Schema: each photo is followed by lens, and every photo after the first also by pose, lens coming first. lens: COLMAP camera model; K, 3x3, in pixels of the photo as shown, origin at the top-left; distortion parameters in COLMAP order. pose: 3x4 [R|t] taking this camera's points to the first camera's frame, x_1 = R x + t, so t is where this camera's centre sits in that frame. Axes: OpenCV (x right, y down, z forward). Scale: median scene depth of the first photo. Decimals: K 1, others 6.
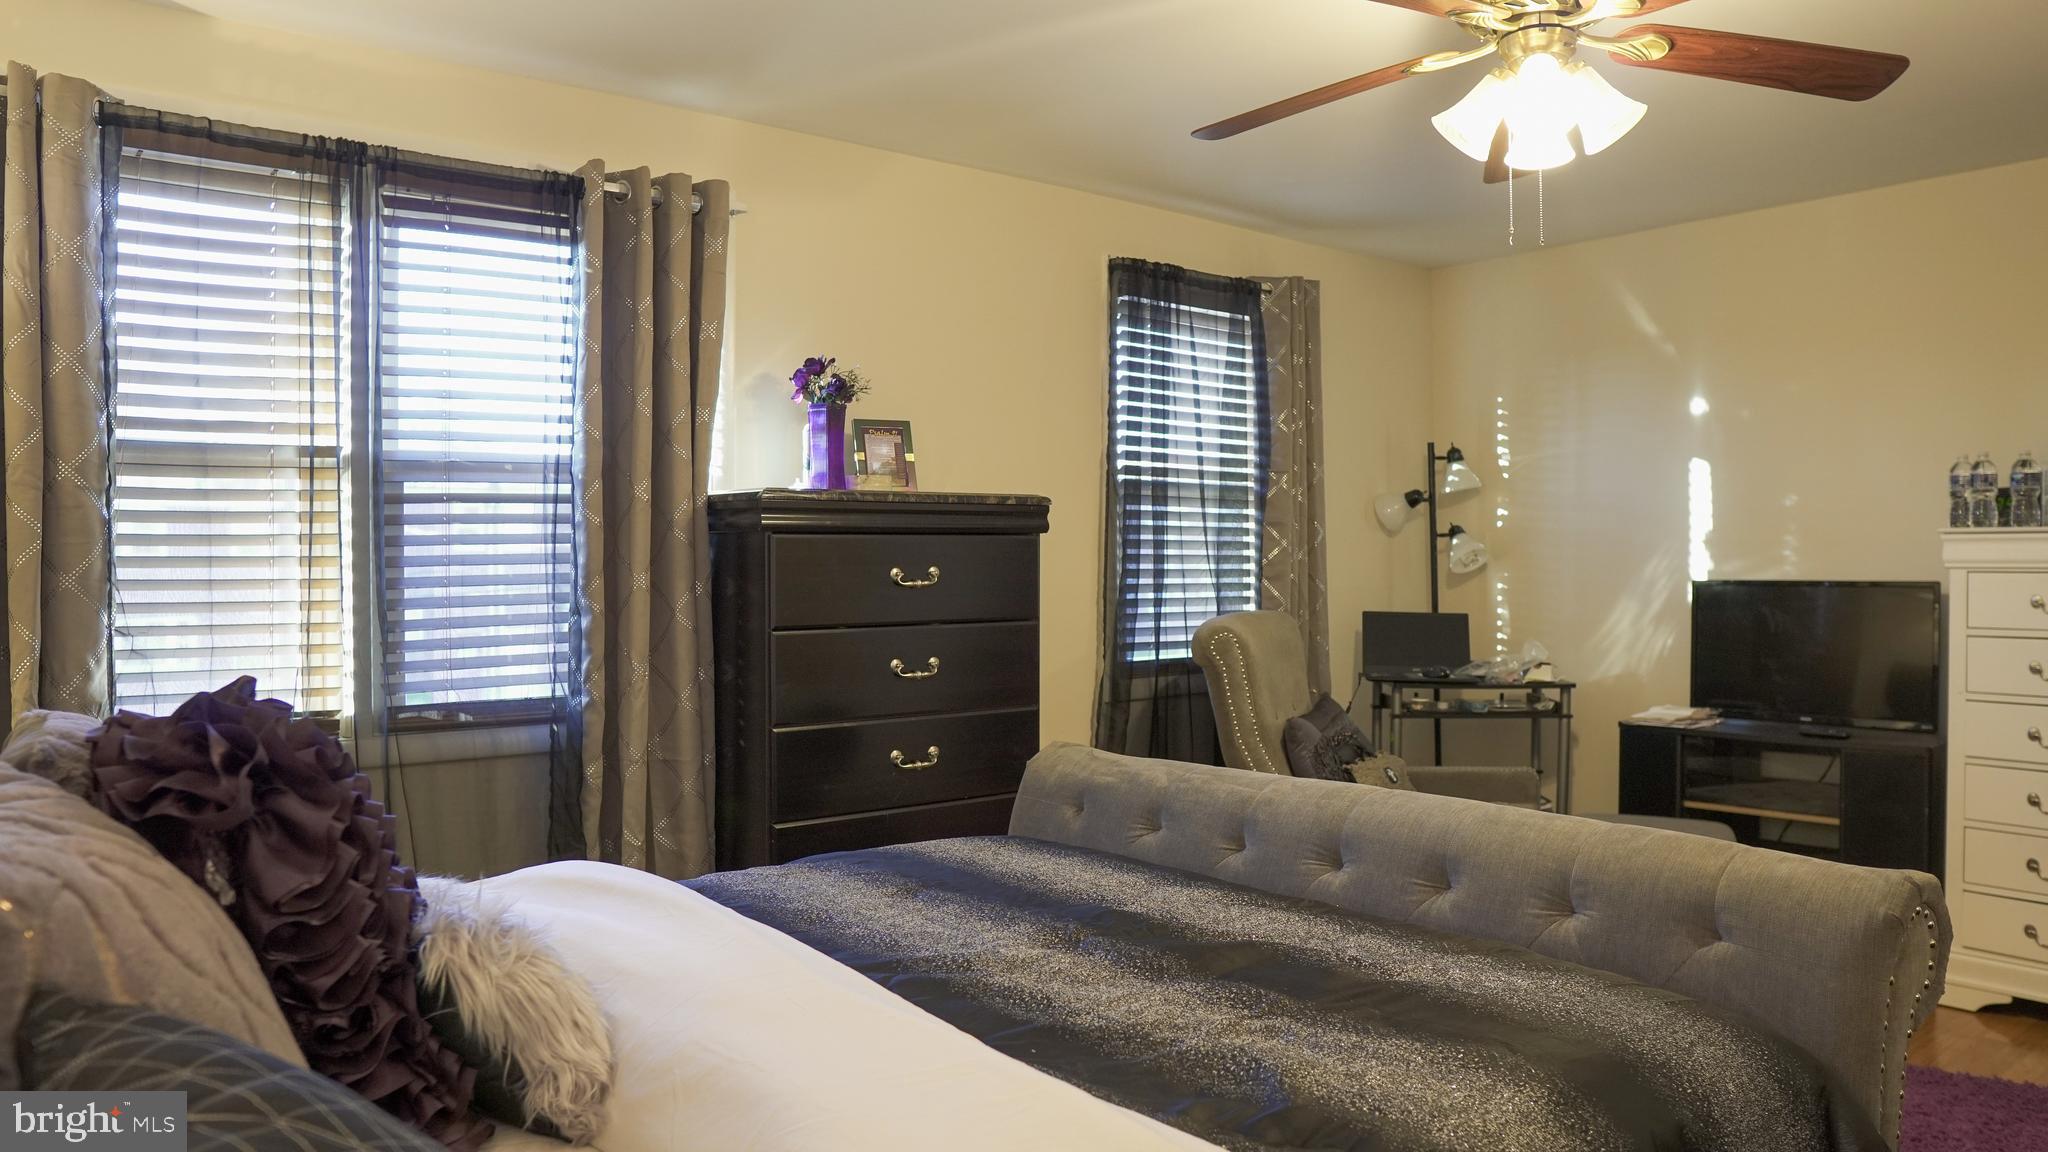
lens RADIAL K [[1442.9, 0, 1024.0], [0, 1442.9, 576.0], [0, 0, 1]] dist [-0.000203, -0.000902]
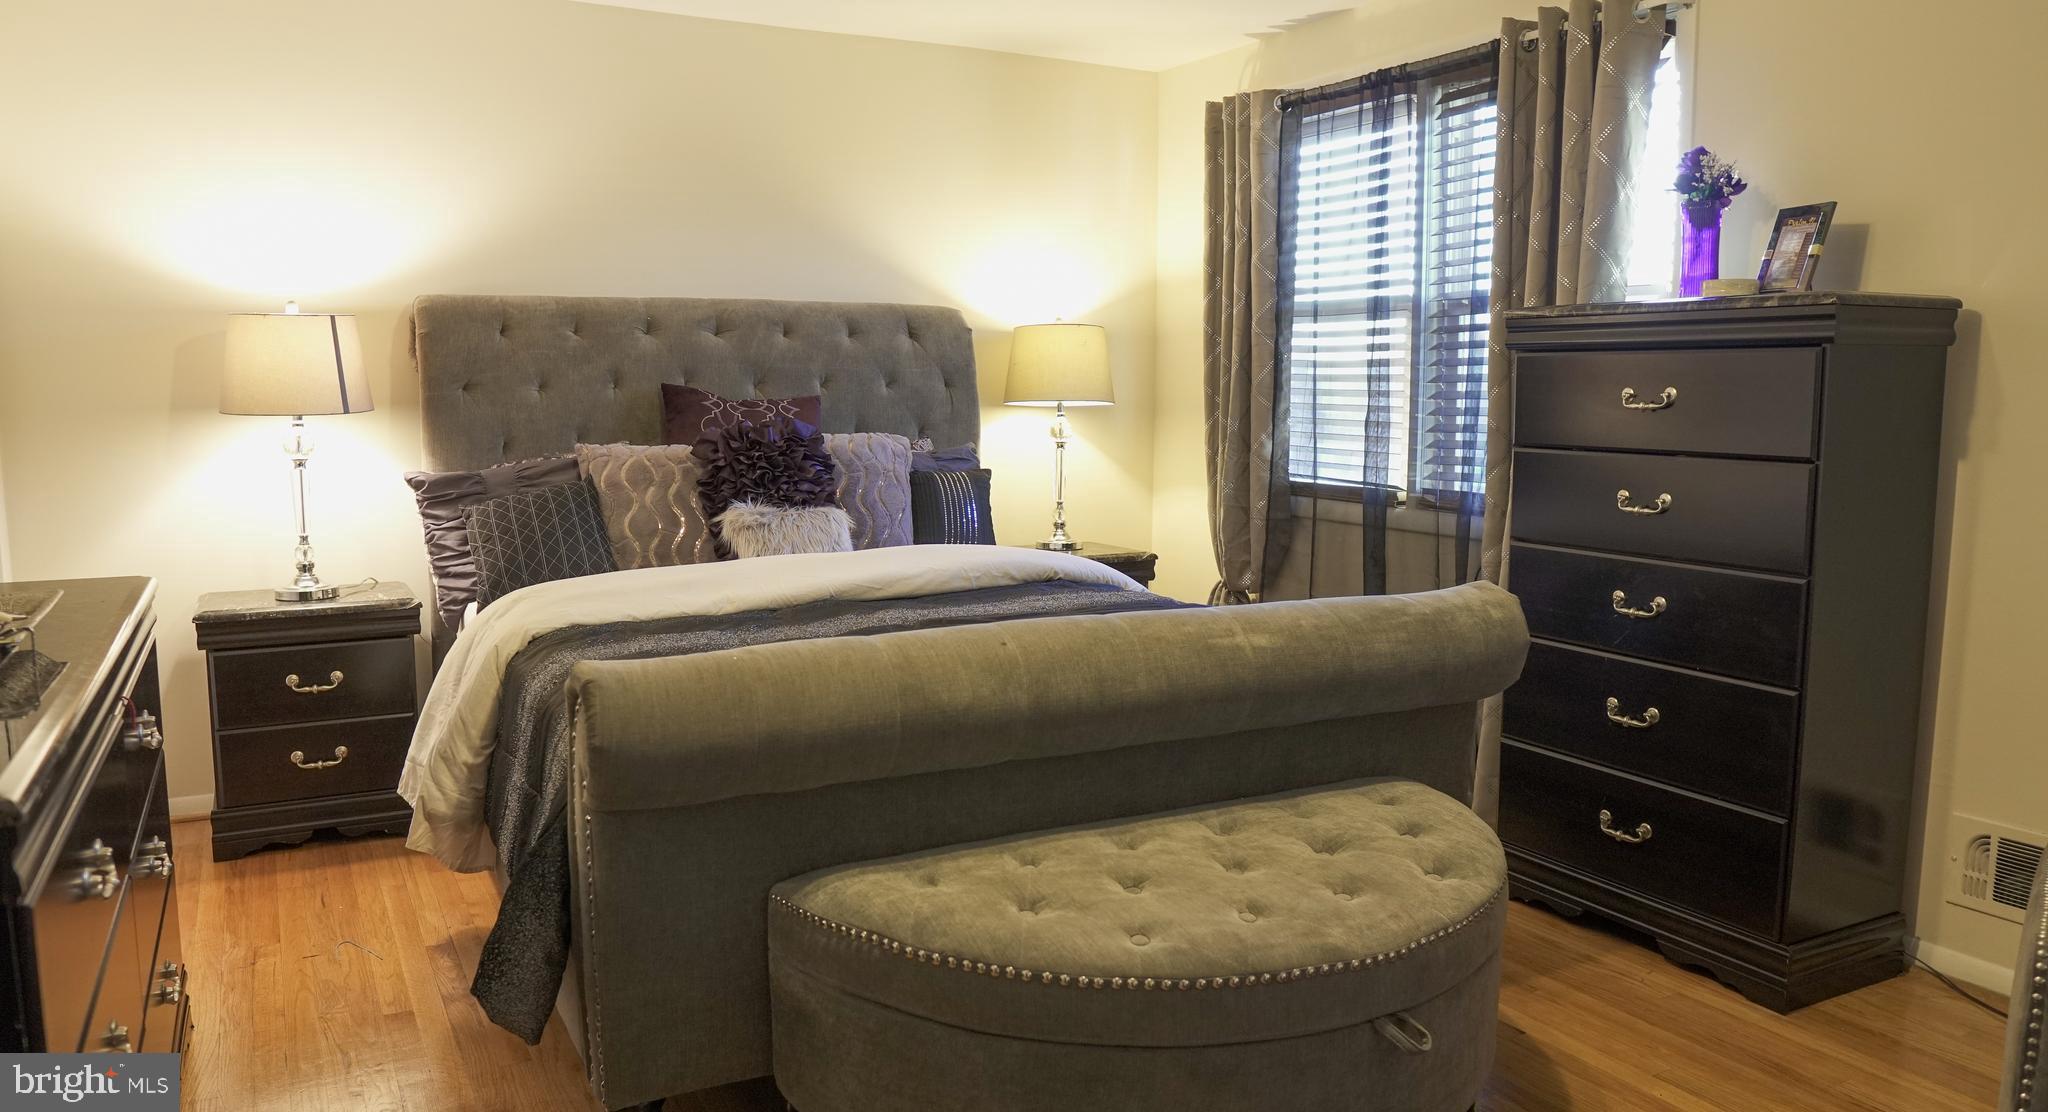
lens RADIAL K [[1436.7, 0, 1024.0], [0, 1436.7, 556.0], [0, 0, 1]] dist [-0.000150, 0.000202]
pose [[-0.126671, 0.127285, -0.983744, 0.970590], [-0.005931, 0.991618, 0.129067, -0.017205], [0.991927, 0.022184, -0.124855, 0.828976]]
